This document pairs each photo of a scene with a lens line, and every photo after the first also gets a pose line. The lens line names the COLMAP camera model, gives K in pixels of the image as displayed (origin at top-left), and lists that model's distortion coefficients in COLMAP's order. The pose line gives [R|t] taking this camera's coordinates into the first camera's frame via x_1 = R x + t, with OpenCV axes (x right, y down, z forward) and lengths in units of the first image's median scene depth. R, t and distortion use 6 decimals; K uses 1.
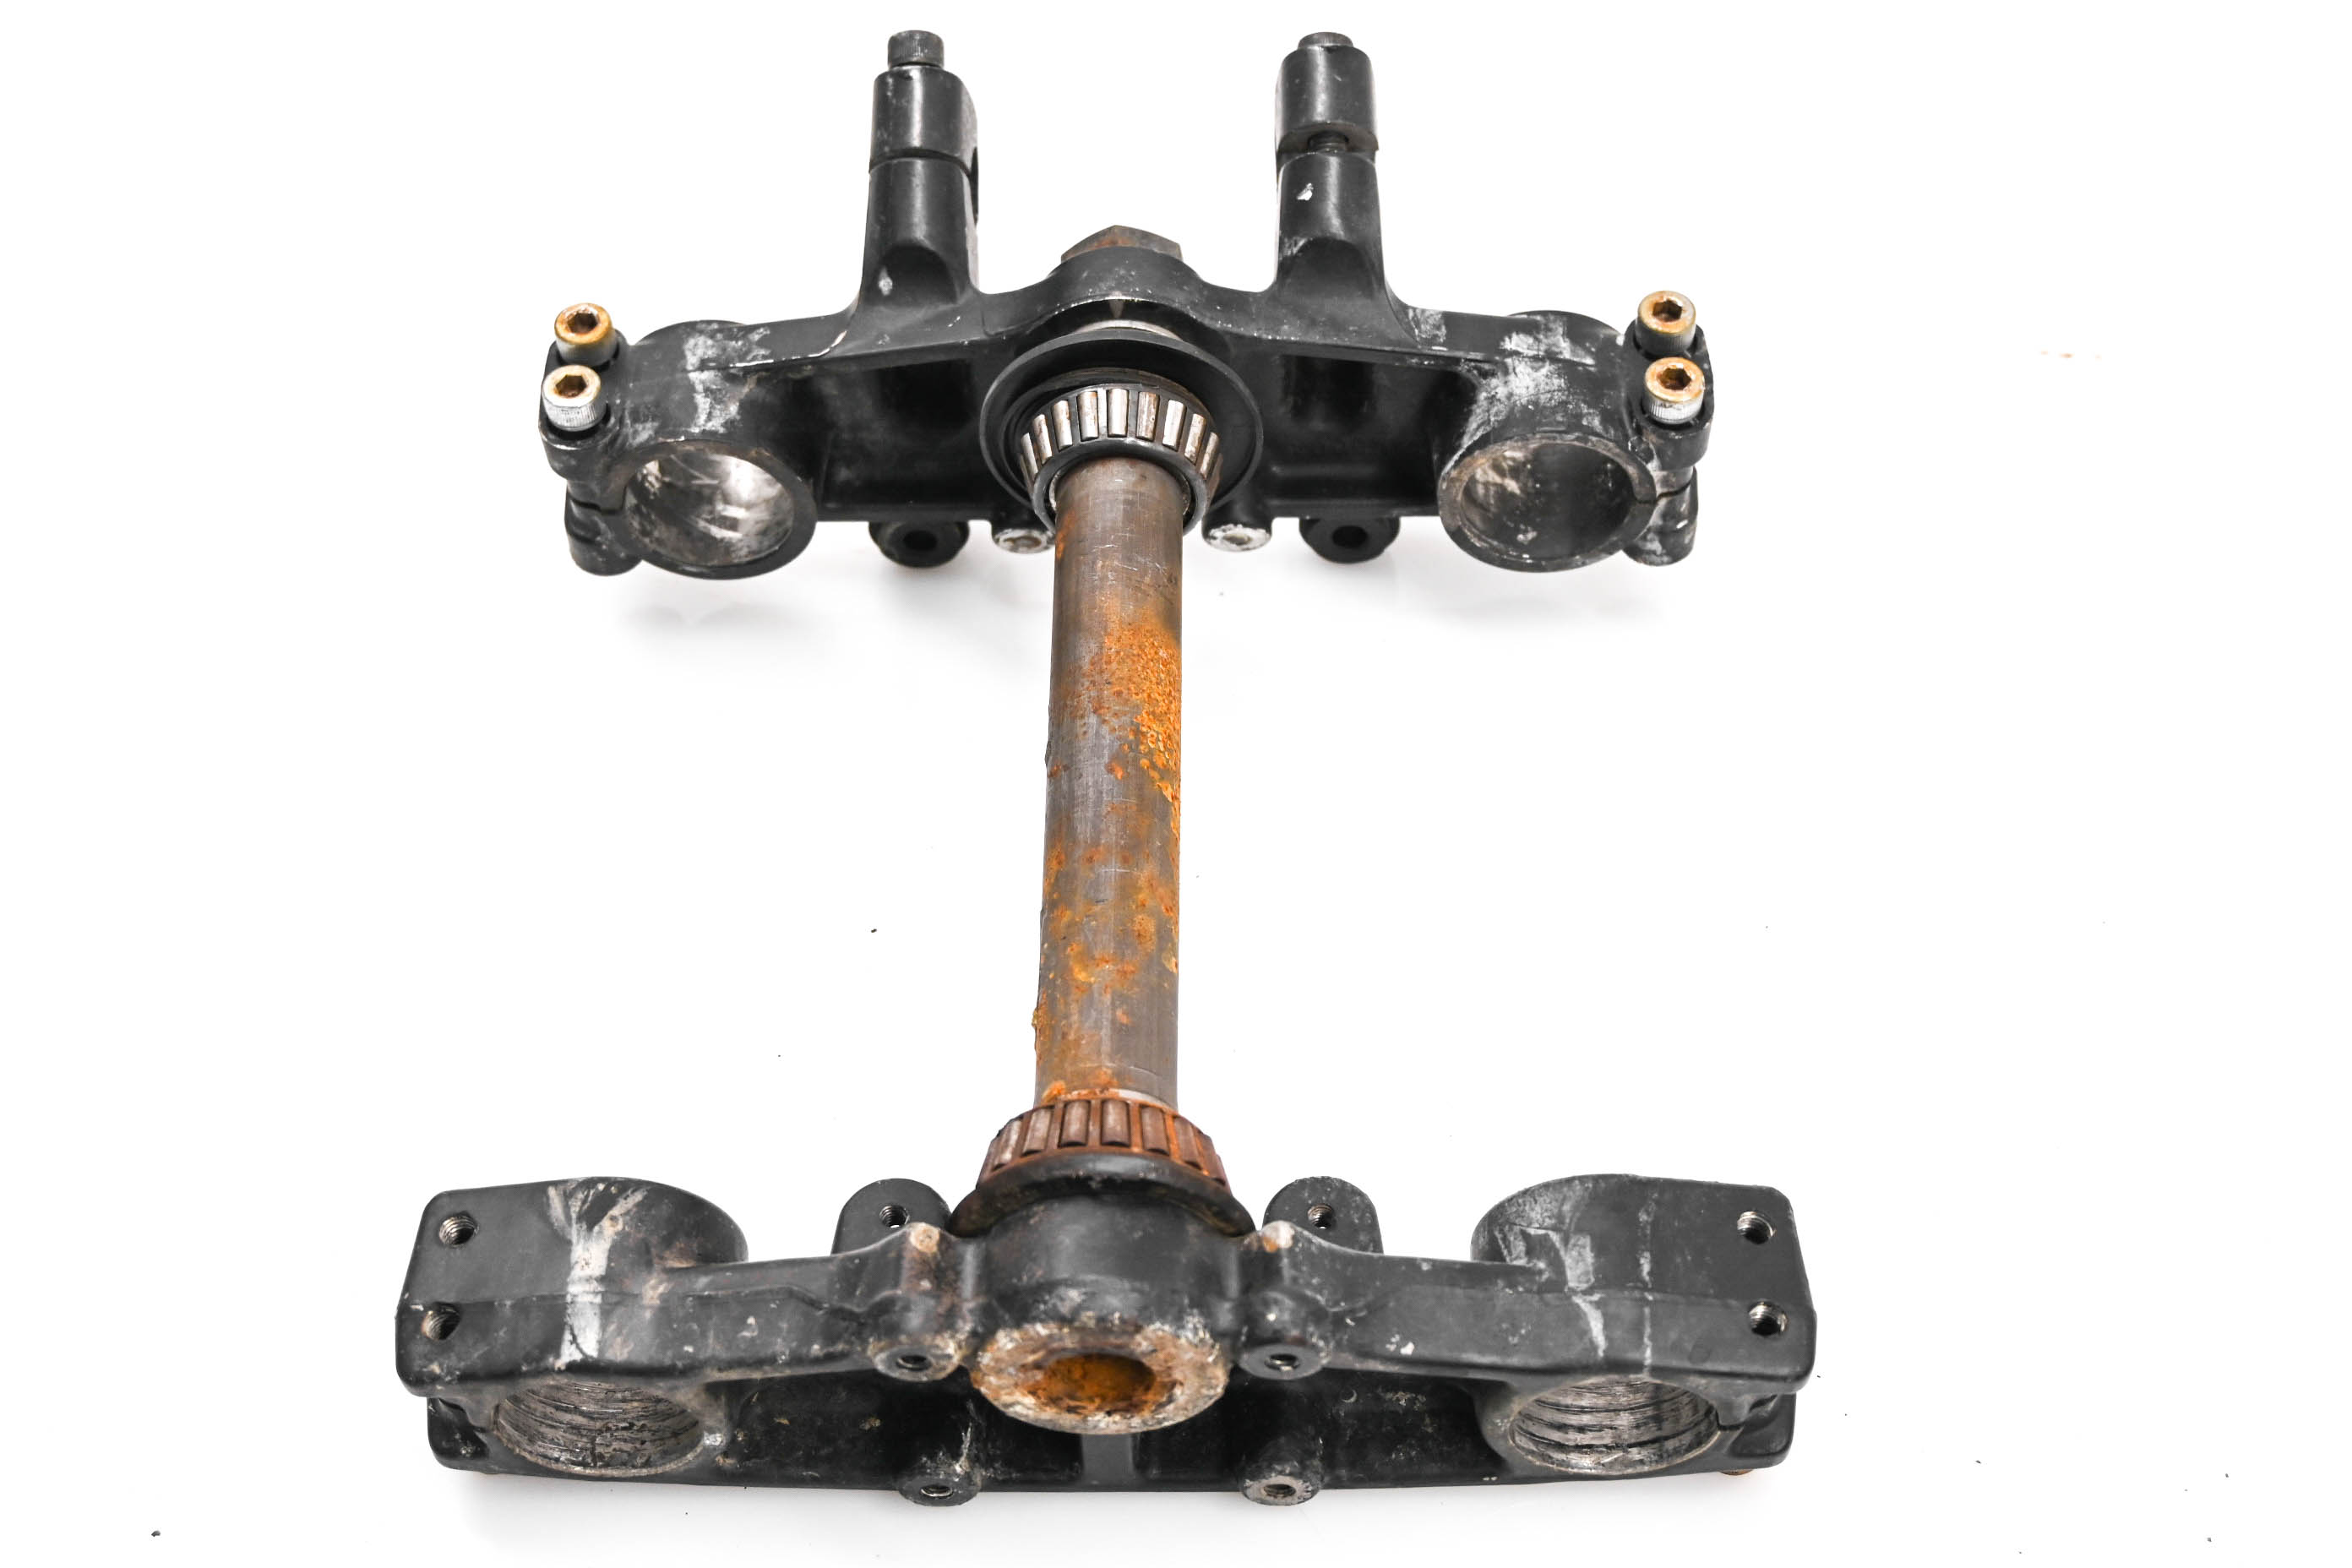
lens RADIAL K [[3182.3, 0, 1177.5], [0, 3182.3, 784.9], [0, 0, 1]] dist [-0.143647, 0.000000]
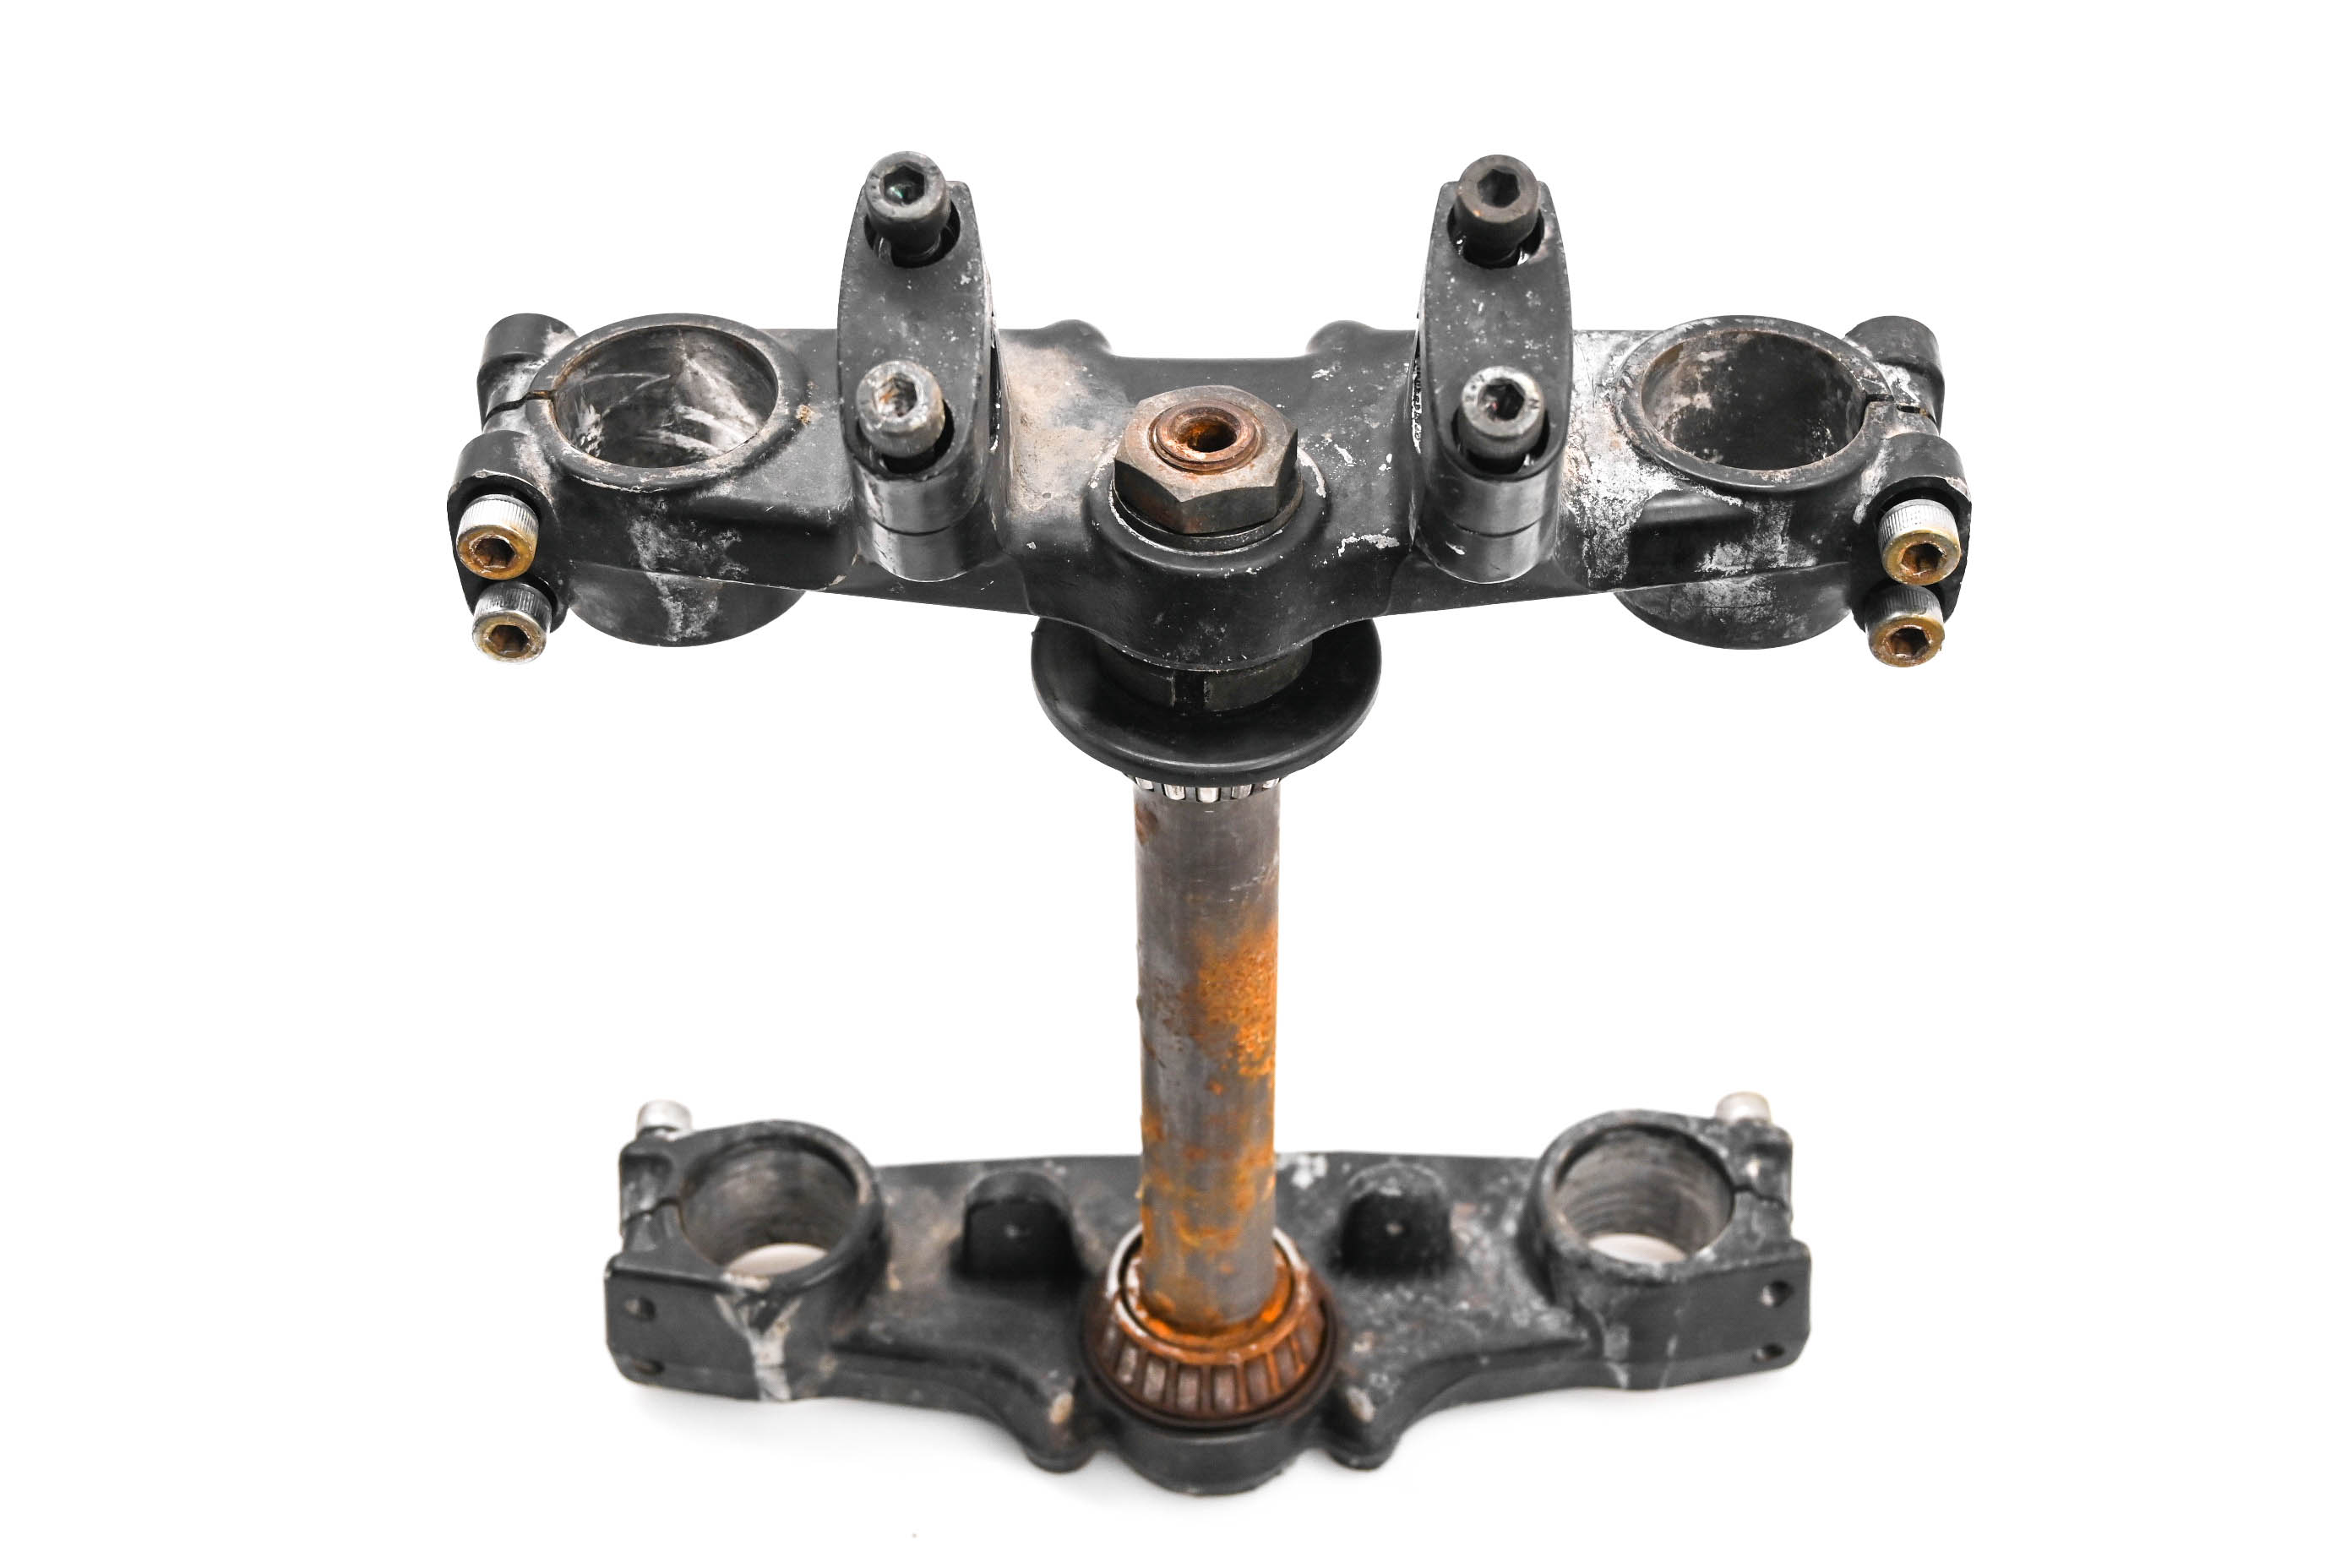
lens RADIAL K [[3540.2, 0, 1182.1], [0, 3540.2, 783.2], [0, 0, 1]] dist [-0.026057, 0.000000]
pose [[0.999856, -0.016682, -0.003193, -0.021381], [0.006664, 0.212389, 0.977162, -0.967063], [-0.015623, -0.977043, 0.212470, 0.766064]]
